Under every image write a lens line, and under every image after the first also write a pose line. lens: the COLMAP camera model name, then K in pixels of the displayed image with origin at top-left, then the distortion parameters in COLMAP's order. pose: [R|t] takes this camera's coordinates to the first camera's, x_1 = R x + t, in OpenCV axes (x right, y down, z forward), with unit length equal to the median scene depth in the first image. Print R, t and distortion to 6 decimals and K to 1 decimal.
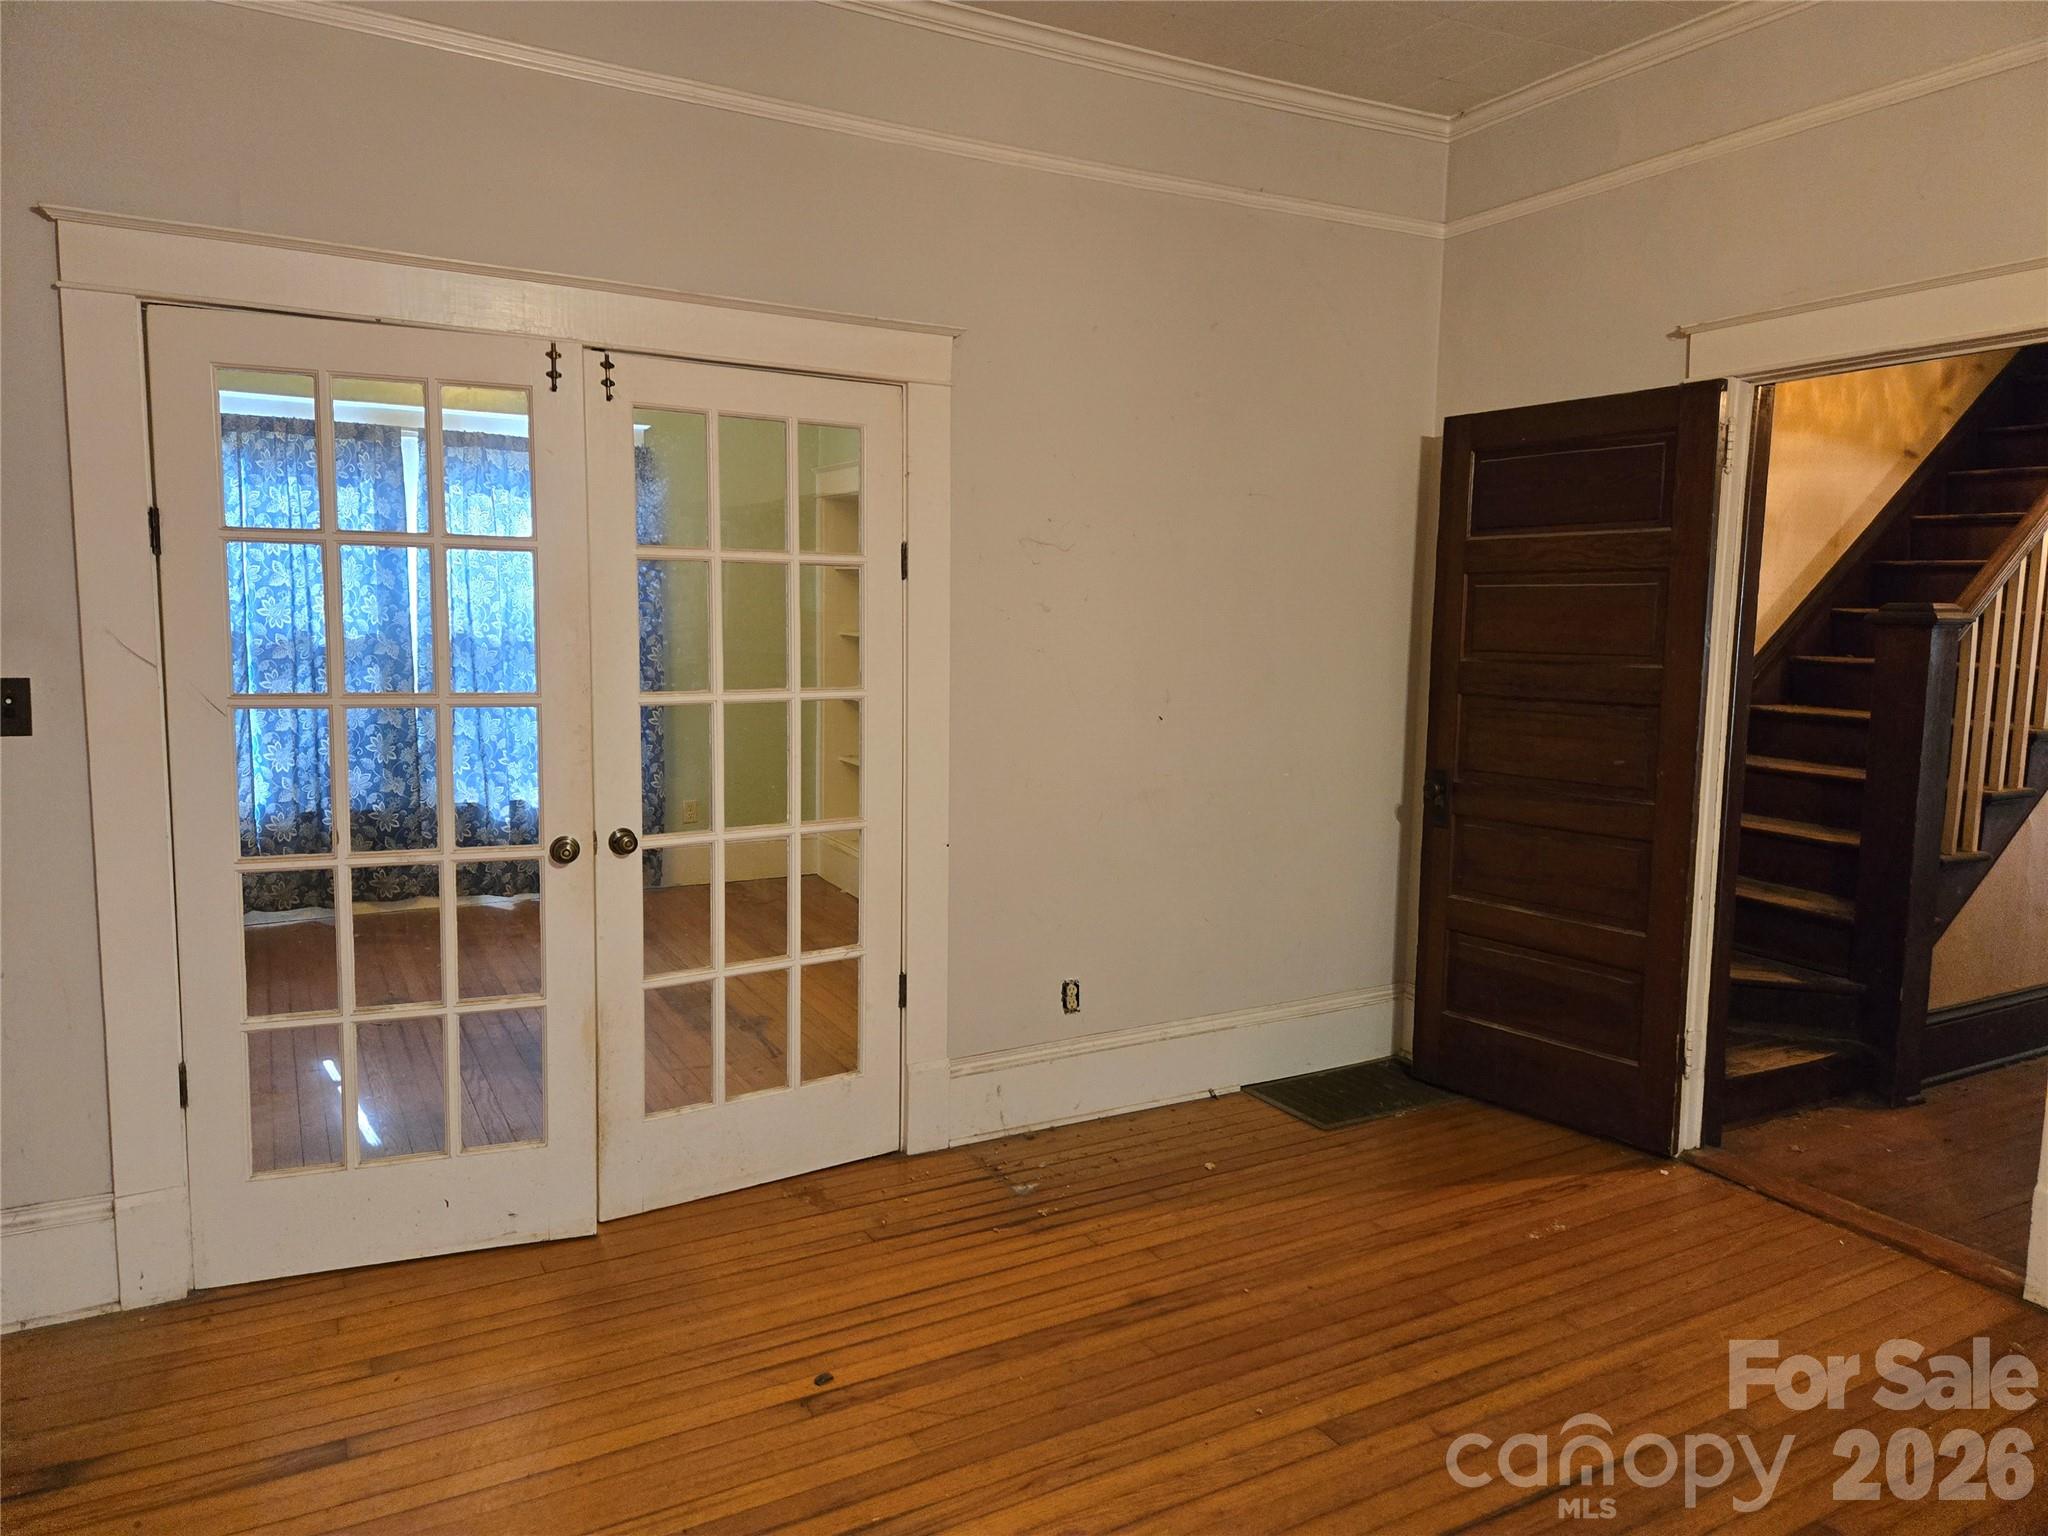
lens RADIAL K [[1372.9, 0, 1020.9], [0, 1372.9, 768.9], [0, 0, 1]] dist [0.016993, -0.000060]
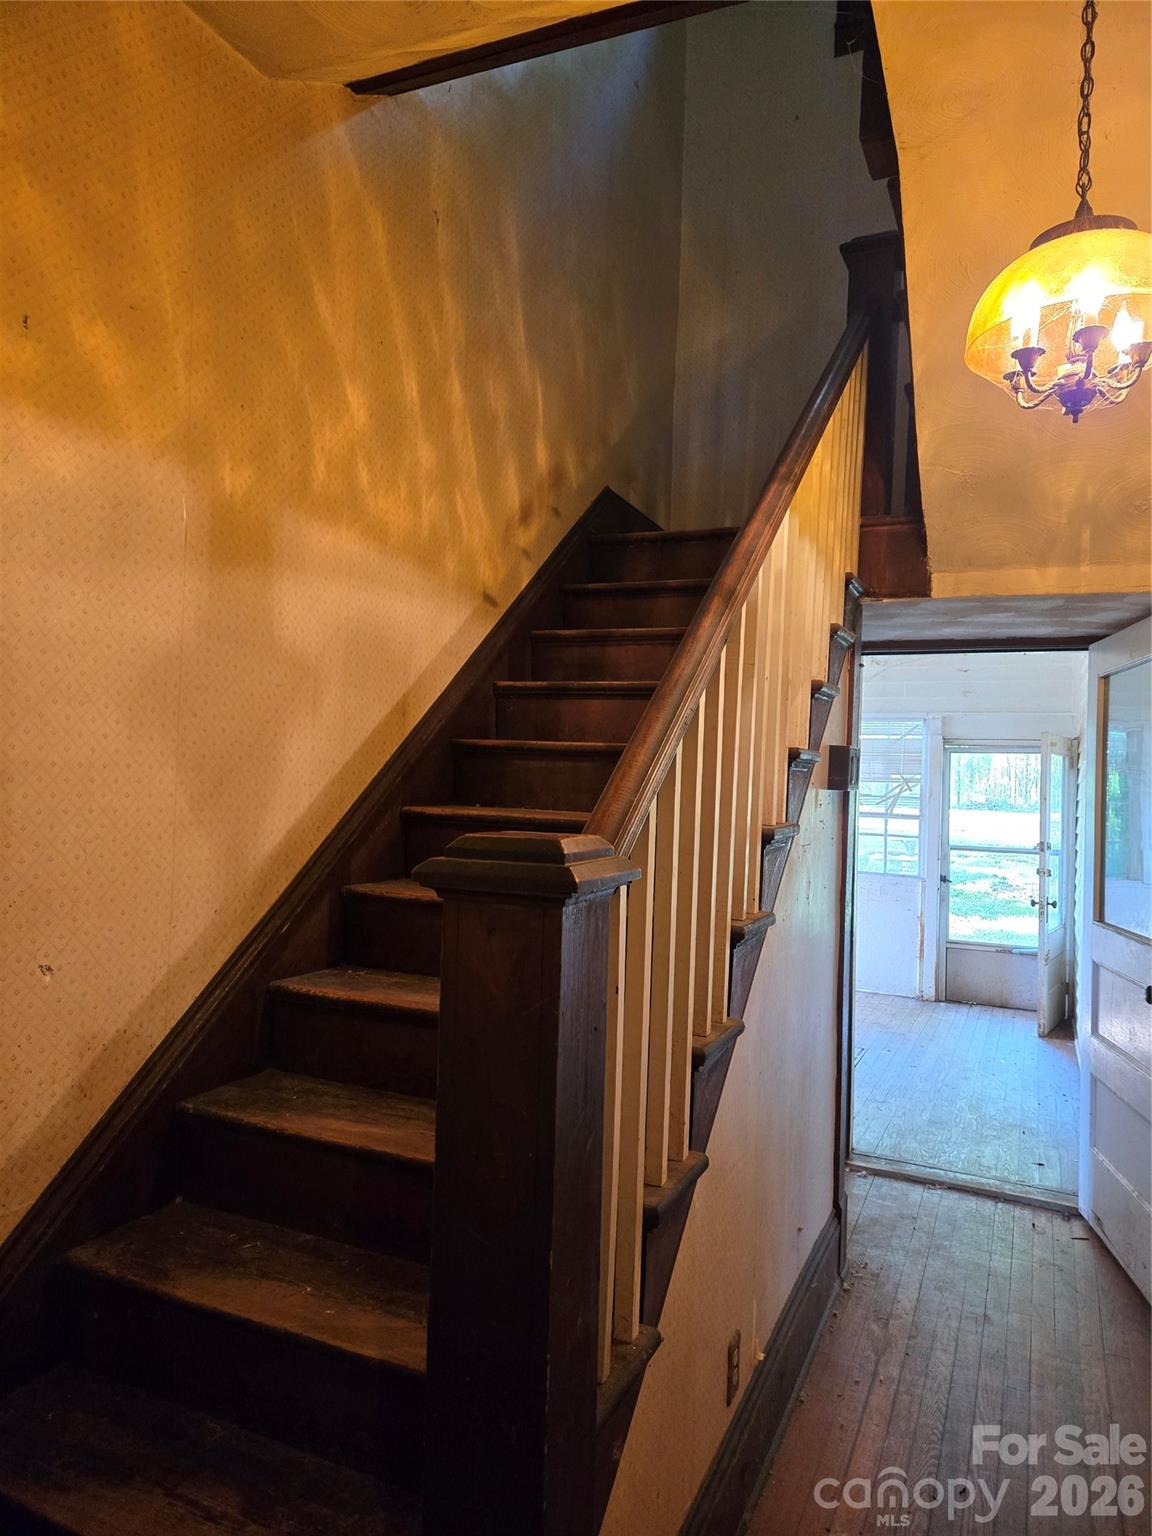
lens RADIAL K [[1029.7, 0, 575.5], [0, 1029.7, 768.0], [0, 0, 1]] dist [0.016993, -0.000060]
pose [[0.794852, 0.025475, 0.606268, 0.353812], [0.047219, 0.993492, -0.103653, -0.079551], [-0.604963, 0.111016, 0.788477, 0.558274]]
